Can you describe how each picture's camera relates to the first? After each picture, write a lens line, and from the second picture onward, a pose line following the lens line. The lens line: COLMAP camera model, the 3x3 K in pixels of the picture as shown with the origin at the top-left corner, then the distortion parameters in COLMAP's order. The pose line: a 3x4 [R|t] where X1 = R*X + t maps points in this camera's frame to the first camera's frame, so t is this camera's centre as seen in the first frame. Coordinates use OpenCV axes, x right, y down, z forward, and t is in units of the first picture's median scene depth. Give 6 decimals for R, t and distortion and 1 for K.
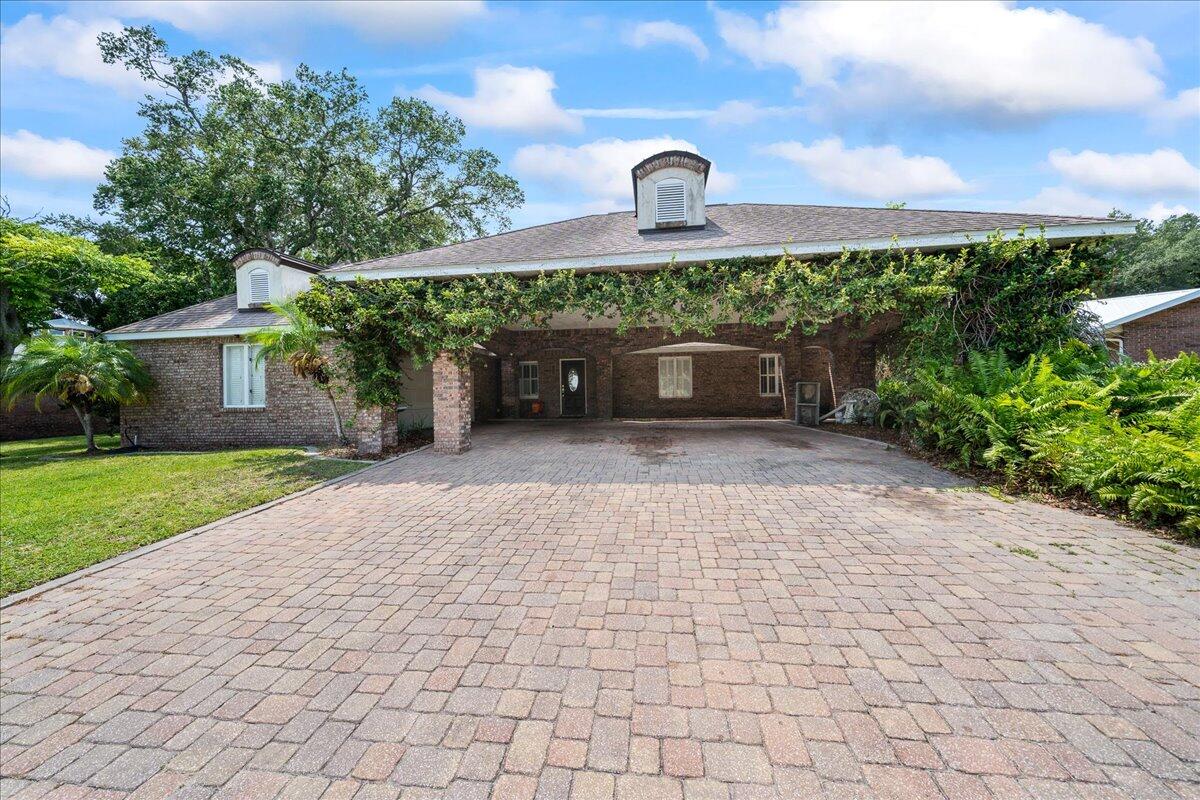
lens RADIAL K [[451.3, 0, 591.1], [0, 451.3, 396.8], [0, 0, 1]] dist [-0.000599, -0.000117]
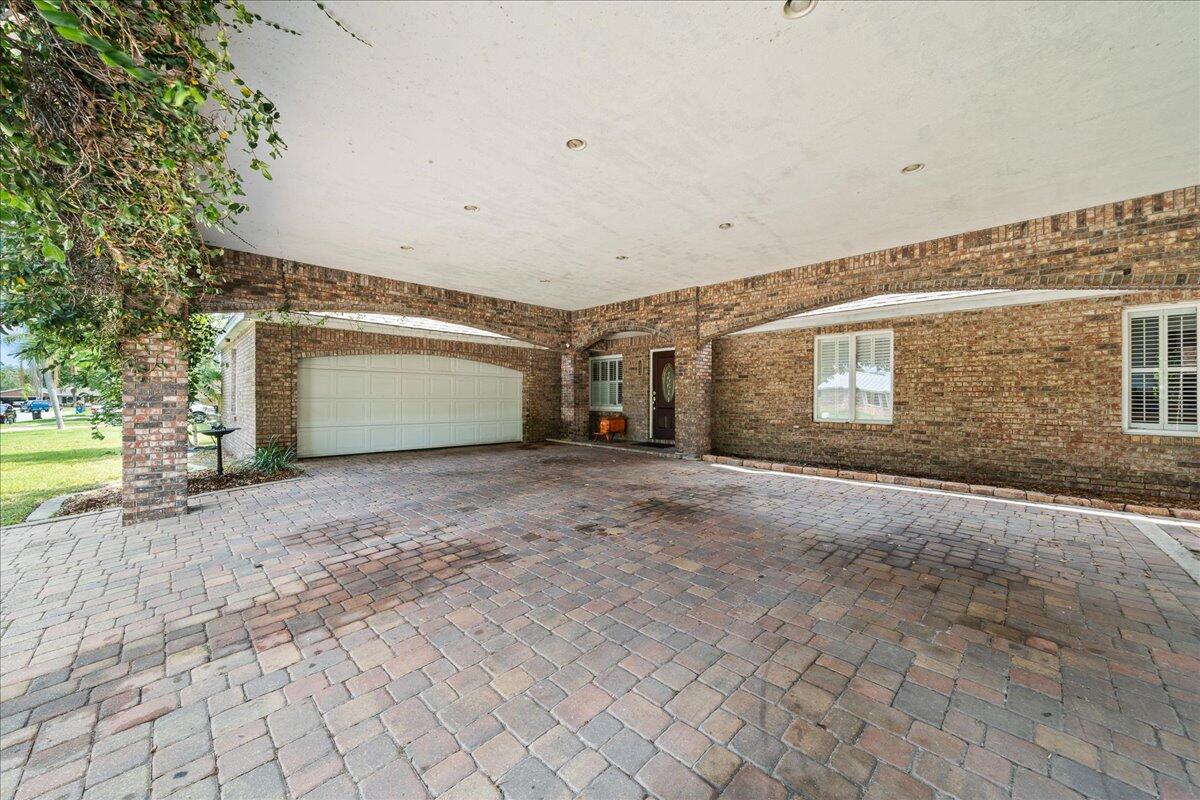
lens RADIAL K [[451.3, 0, 591.1], [0, 451.3, 396.8], [0, 0, 1]] dist [-0.000599, -0.000117]
pose [[0.779294, 0.019566, -0.626353, 0.414025], [-0.018734, 0.999793, 0.007924, -0.035120], [0.626379, 0.005559, 0.779499, 0.740342]]
